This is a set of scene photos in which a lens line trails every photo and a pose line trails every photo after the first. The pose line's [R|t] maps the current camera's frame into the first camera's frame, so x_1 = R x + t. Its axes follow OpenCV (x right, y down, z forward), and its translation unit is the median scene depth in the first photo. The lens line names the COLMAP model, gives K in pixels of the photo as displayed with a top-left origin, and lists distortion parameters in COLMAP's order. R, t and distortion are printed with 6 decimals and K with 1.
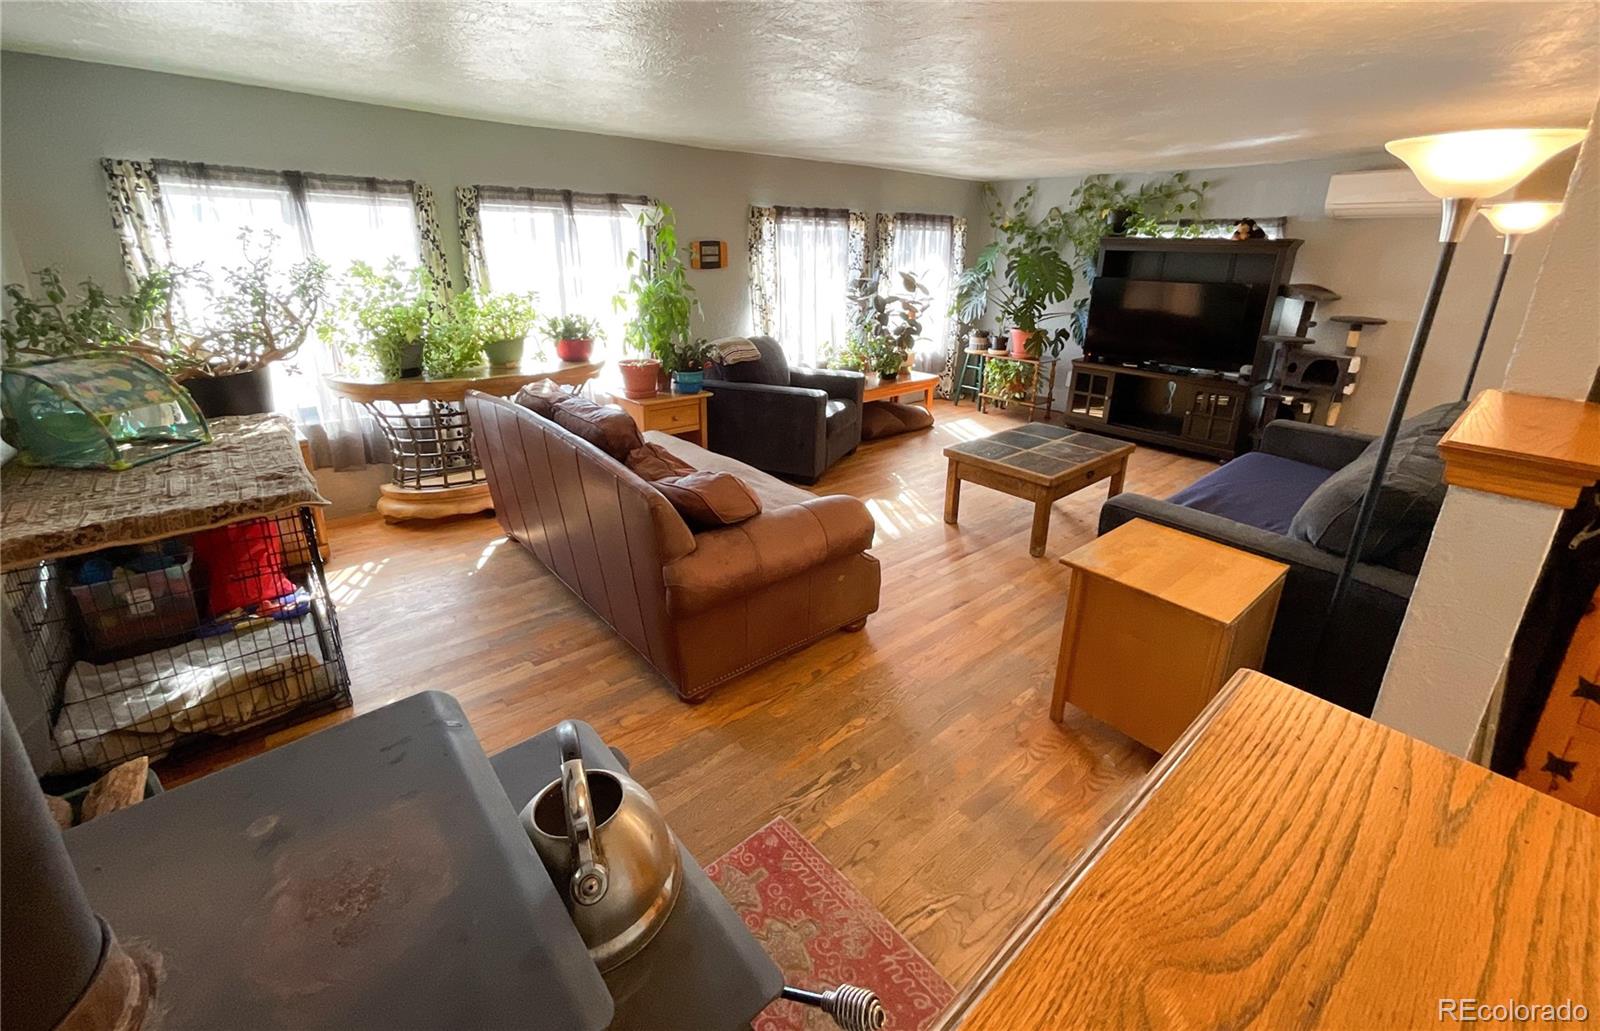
lens RADIAL K [[661.7, 0, 804.0], [0, 661.7, 449.5], [0, 0, 1]] dist [-0.000078, 0.000327]
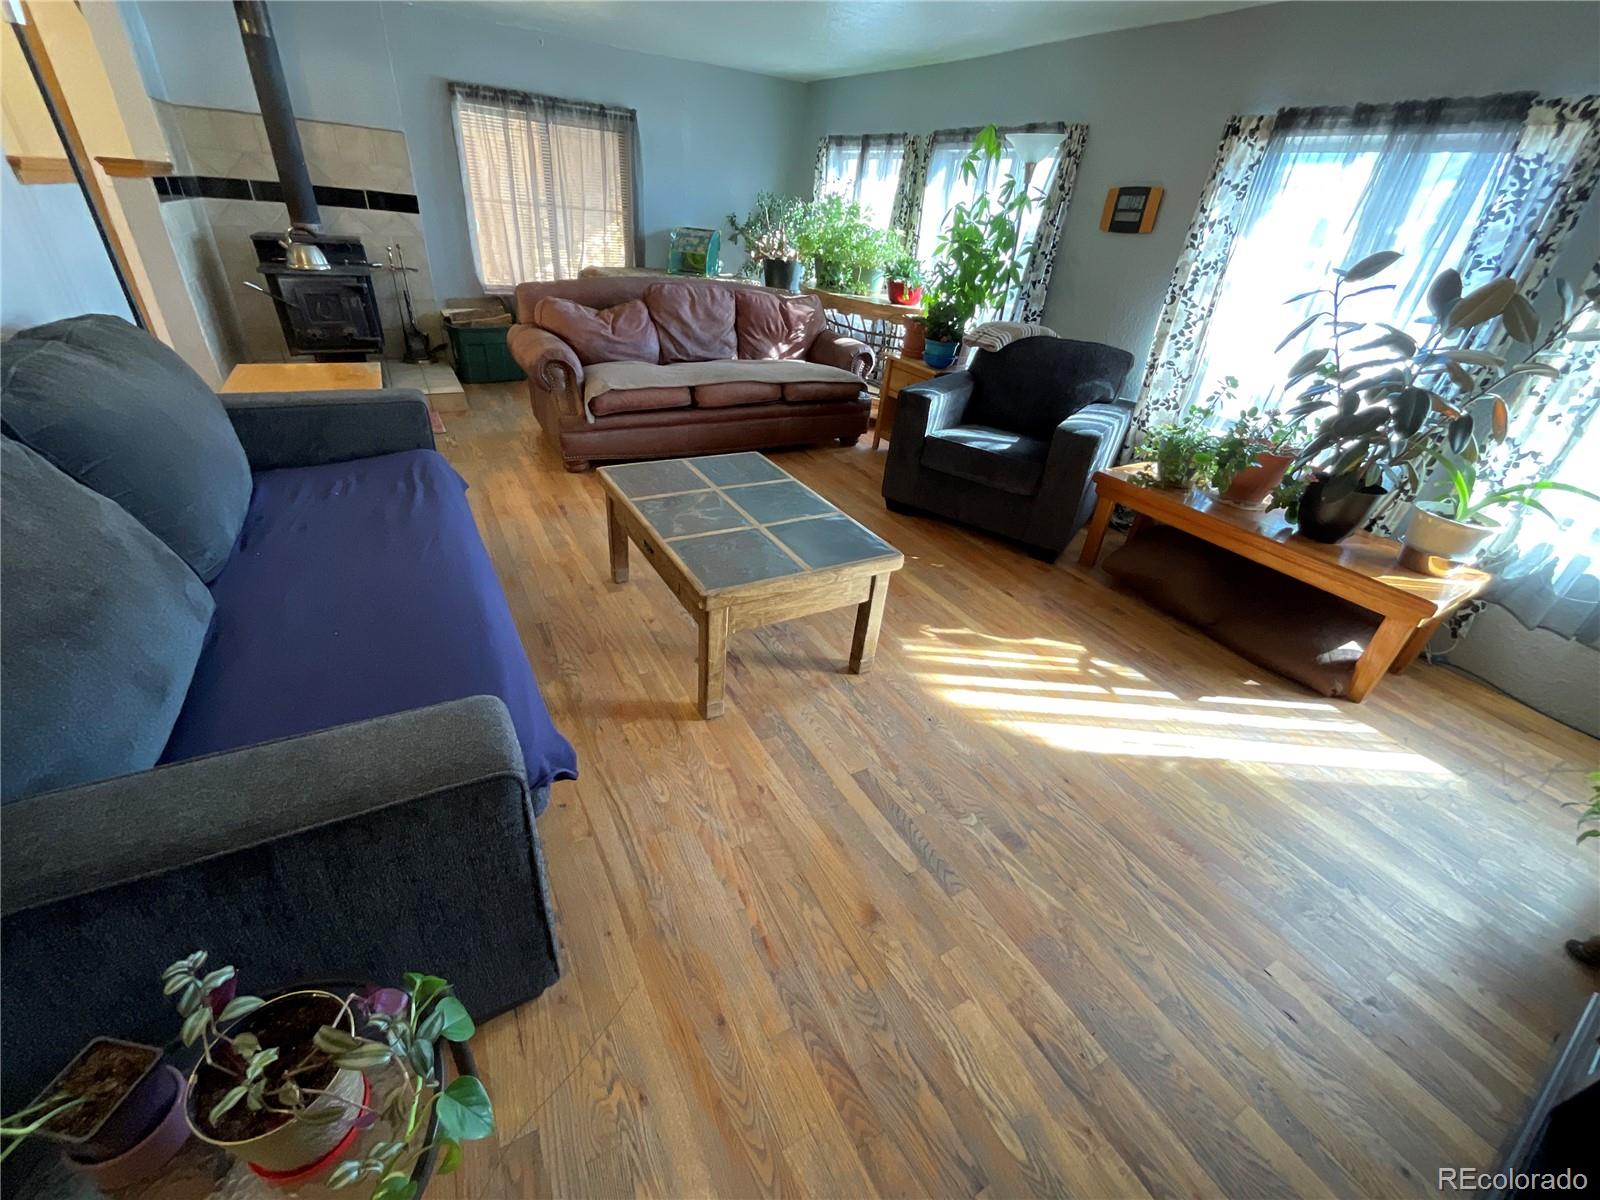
lens RADIAL K [[648.8, 0, 800.0], [0, 648.8, 600.0], [0, 0, 1]] dist [0.016196, -0.005691]
pose [[-0.178546, 0.471998, -0.863330, 0.686084], [-0.375753, 0.778219, 0.503176, -0.193934], [0.909358, 0.414239, 0.038406, 0.835177]]
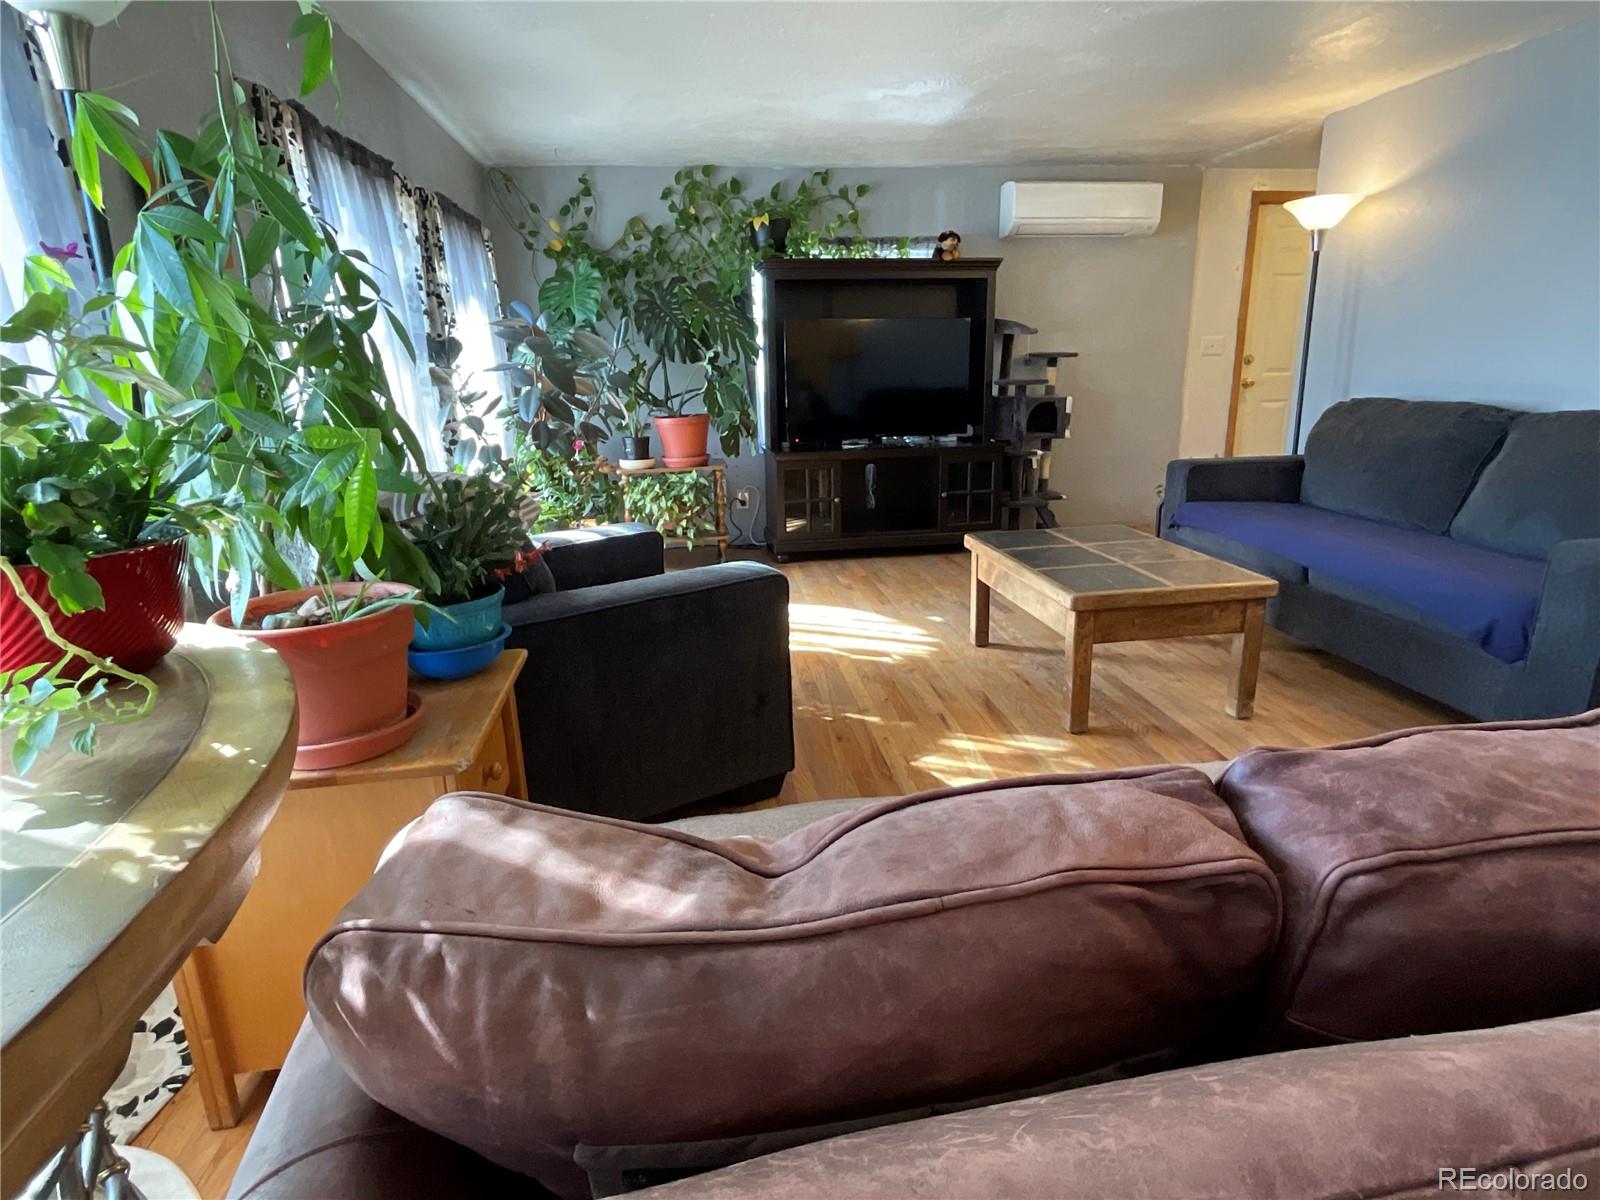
lens RADIAL K [[888.3, 0, 800.0], [0, 888.3, 600.0], [0, 0, 1]] dist [-0.004739, -0.001176]
pose [[0.541279, -0.255730, 0.801012, -0.348962], [0.282516, 0.952559, 0.113204, -0.105222], [-0.791961, 0.165024, 0.587848, 0.587527]]
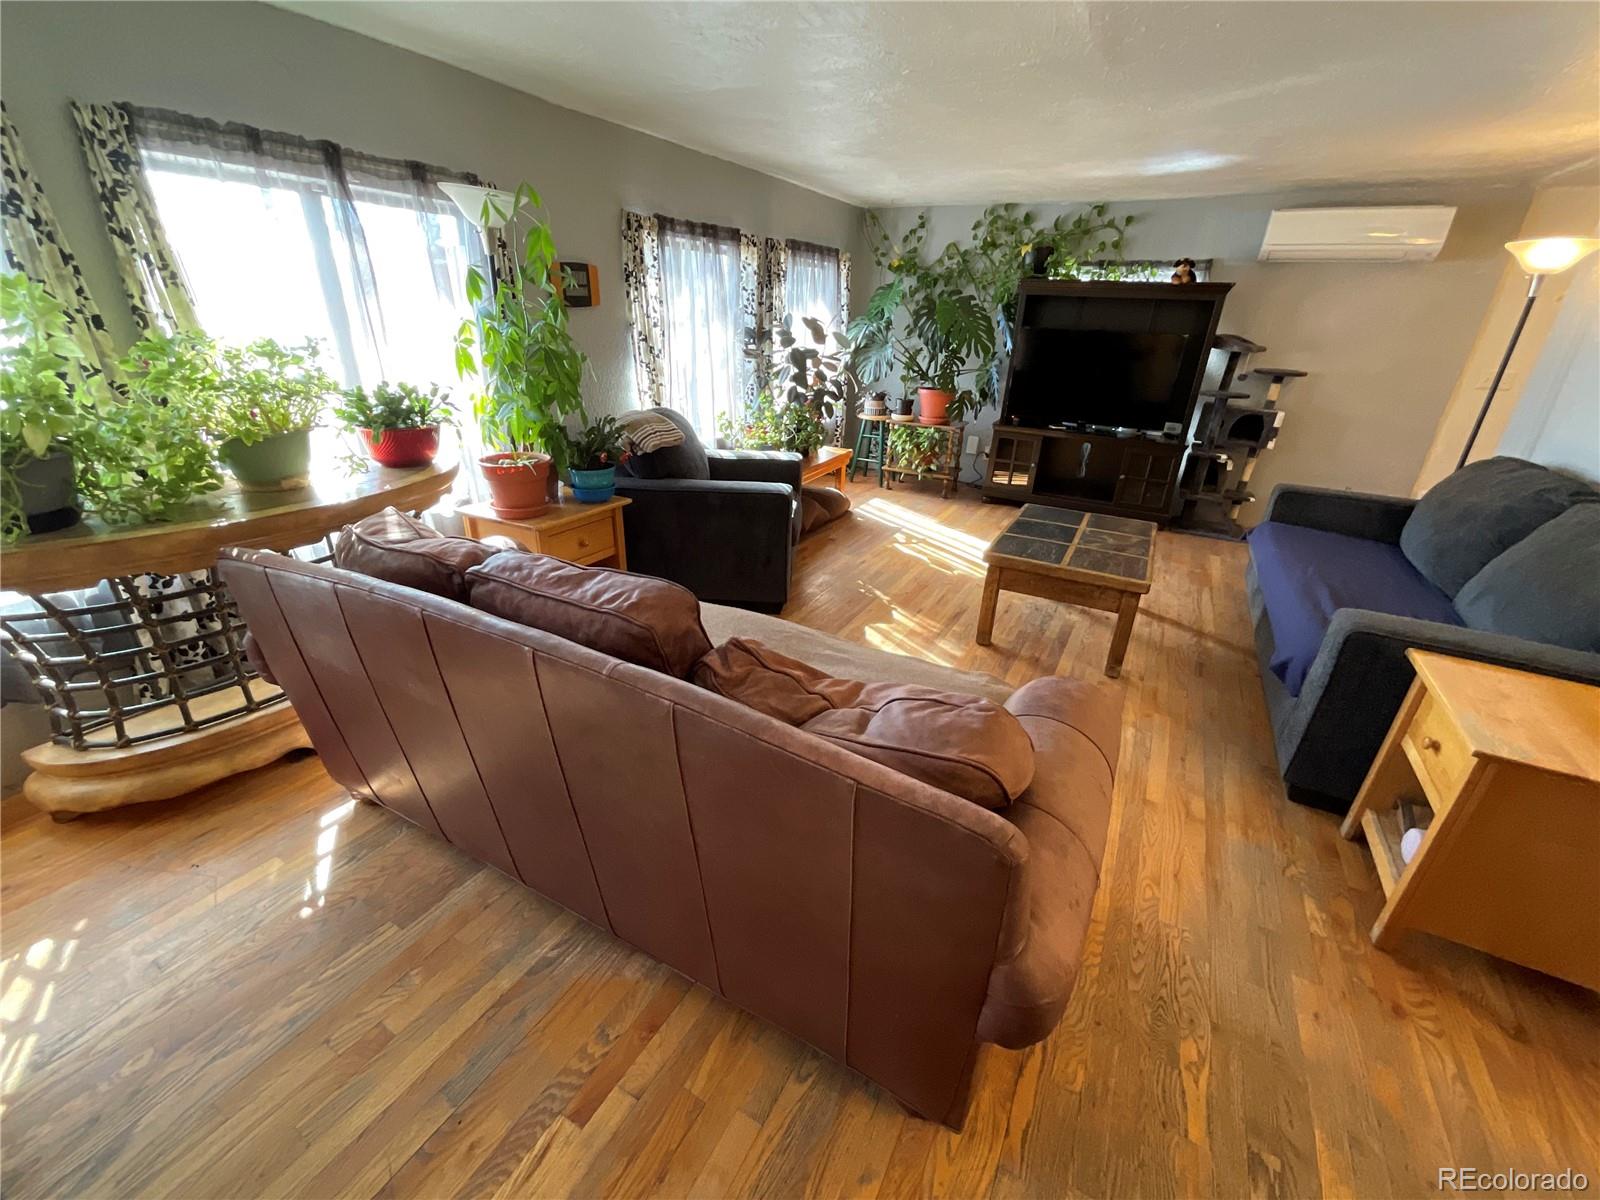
lens RADIAL K [[648.8, 0, 800.0], [0, 648.8, 600.0], [0, 0, 1]] dist [0.016196, -0.005691]
pose [[0.934699, -0.130054, 0.330793, -0.190951], [0.085044, 0.985454, 0.147135, -0.059989], [-0.345117, -0.109395, 0.932163, 0.279122]]
